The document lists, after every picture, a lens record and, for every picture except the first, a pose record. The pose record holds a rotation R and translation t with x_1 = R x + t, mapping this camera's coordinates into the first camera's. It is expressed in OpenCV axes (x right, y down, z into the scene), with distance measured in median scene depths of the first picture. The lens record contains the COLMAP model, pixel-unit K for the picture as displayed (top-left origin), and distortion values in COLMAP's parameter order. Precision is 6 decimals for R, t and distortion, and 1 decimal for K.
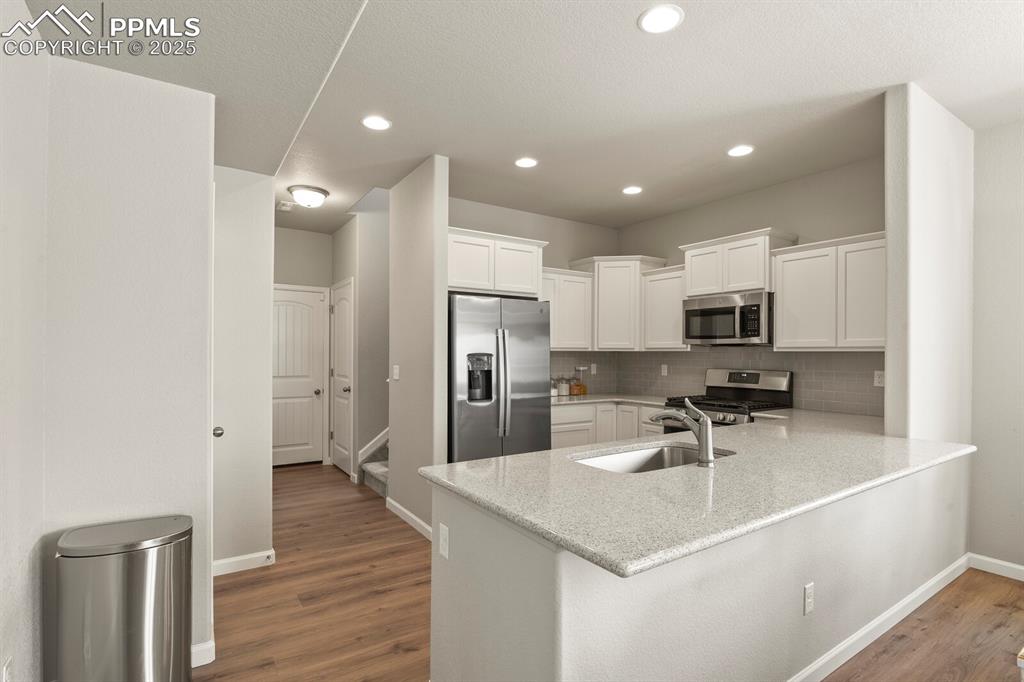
lens RADIAL K [[497.4, 0, 514.1], [0, 497.4, 357.3], [0, 0, 1]] dist [-0.001077, -0.008370]
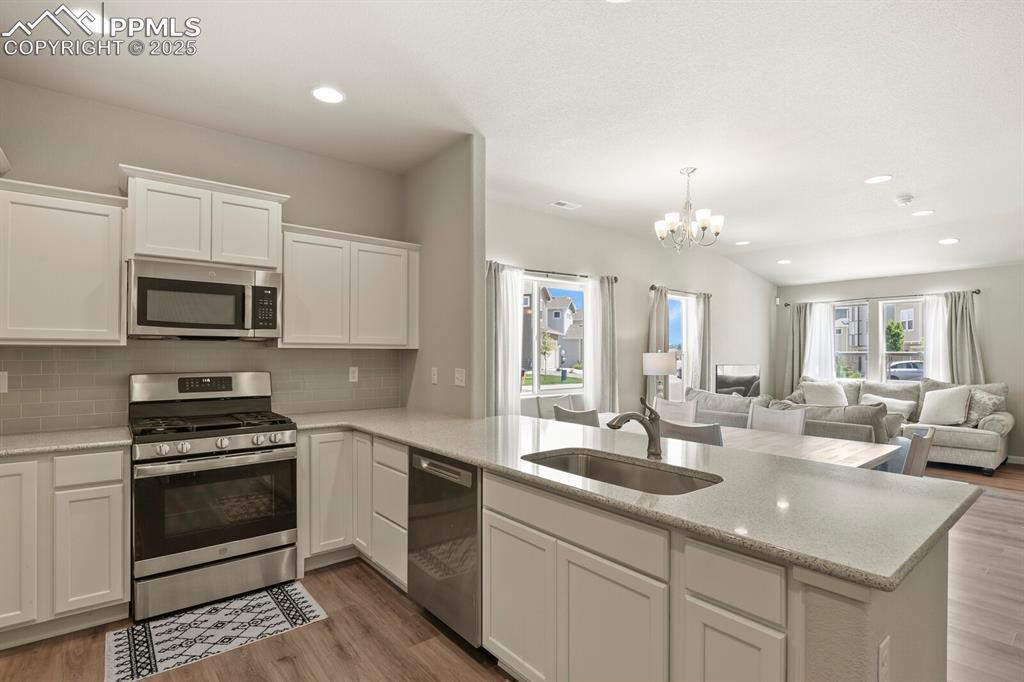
lens RADIAL K [[494.3, 0, 510.4], [0, 494.3, 349.3], [0, 0, 1]] dist [-0.013962, -0.000569]
pose [[-0.088844, 0.002408, 0.996043, -0.297921], [0.004366, 0.999988, -0.002028, -0.005998], [-0.996036, 0.004168, -0.088854, 0.662420]]
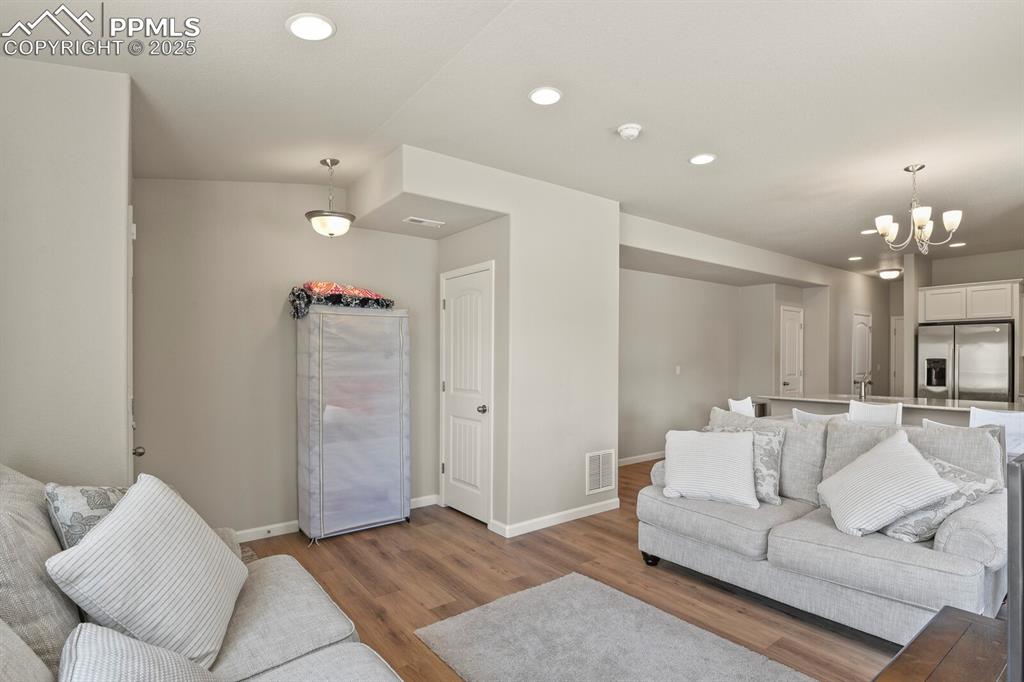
lens RADIAL K [[502.1, 0, 513.9], [0, 502.1, 356.6], [0, 0, 1]] dist [-0.019725, -0.000426]
pose [[0.056076, -0.006058, -0.998408, 1.449299], [-0.008237, 0.999945, -0.006530, 0.007624], [0.998393, 0.008590, 0.056023, -0.523423]]
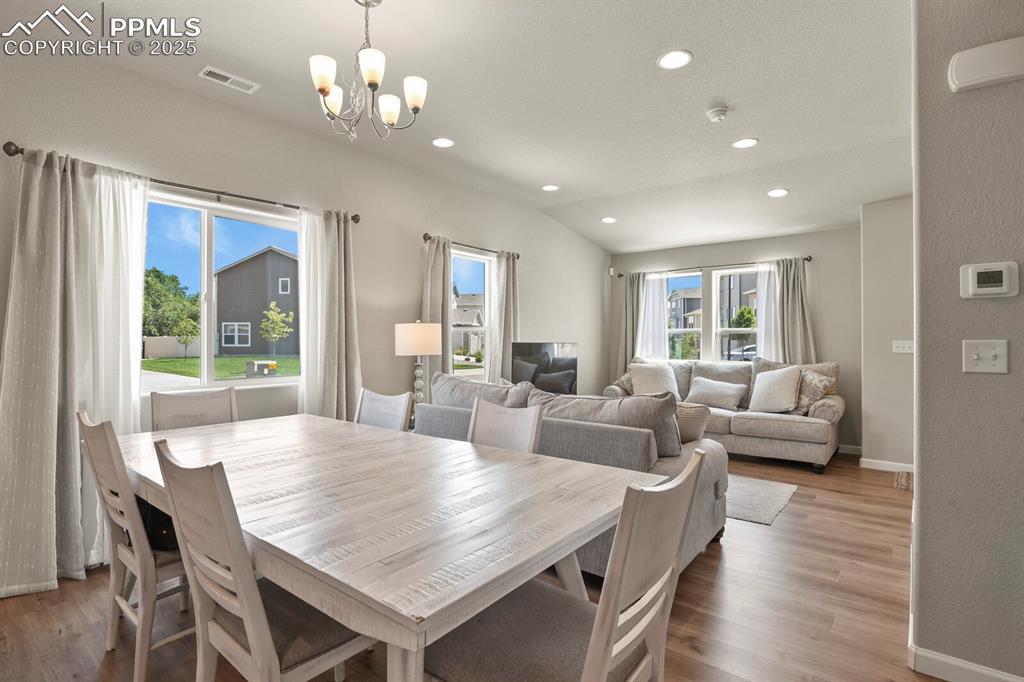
lens RADIAL K [[496.6, 0, 510.2], [0, 496.6, 337.8], [0, 0, 1]] dist [-0.002580, -0.000425]
pose [[-0.295690, -0.001220, 0.955283, 0.035366], [0.005042, 0.999983, 0.002837, 0.026677], [-0.955271, 0.005655, -0.295679, 0.255169]]
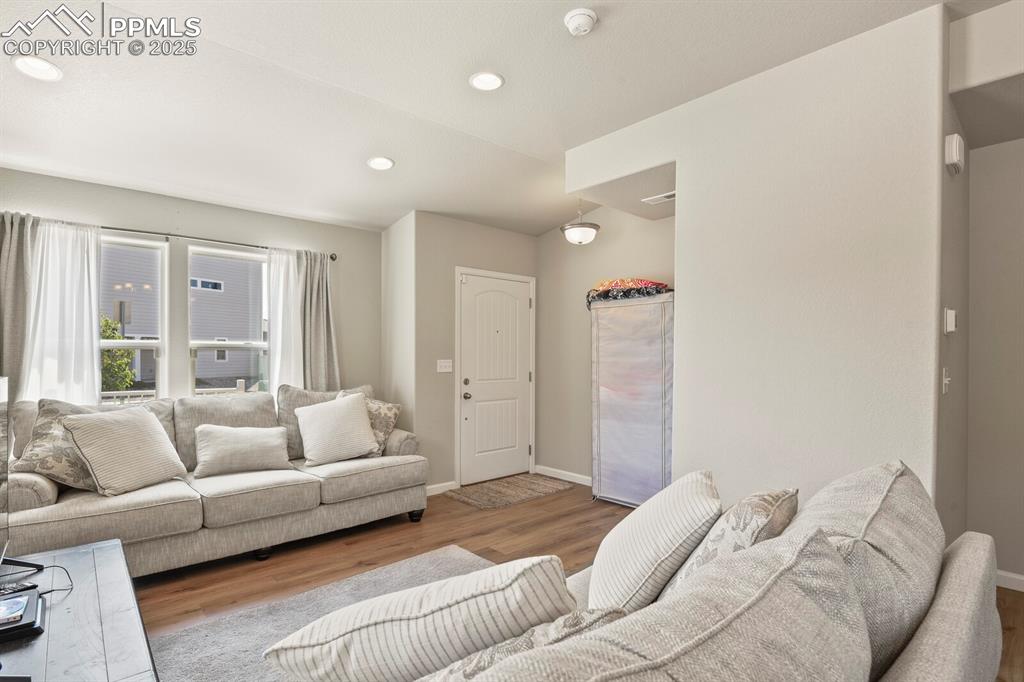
lens RADIAL K [[502.1, 0, 513.9], [0, 502.1, 356.6], [0, 0, 1]] dist [-0.019725, -0.000426]
pose [[-0.989579, -0.005817, -0.143876, 0.862016], [-0.008142, 0.999845, 0.015580, 0.014602], [0.143763, 0.016589, -0.989473, 0.213765]]
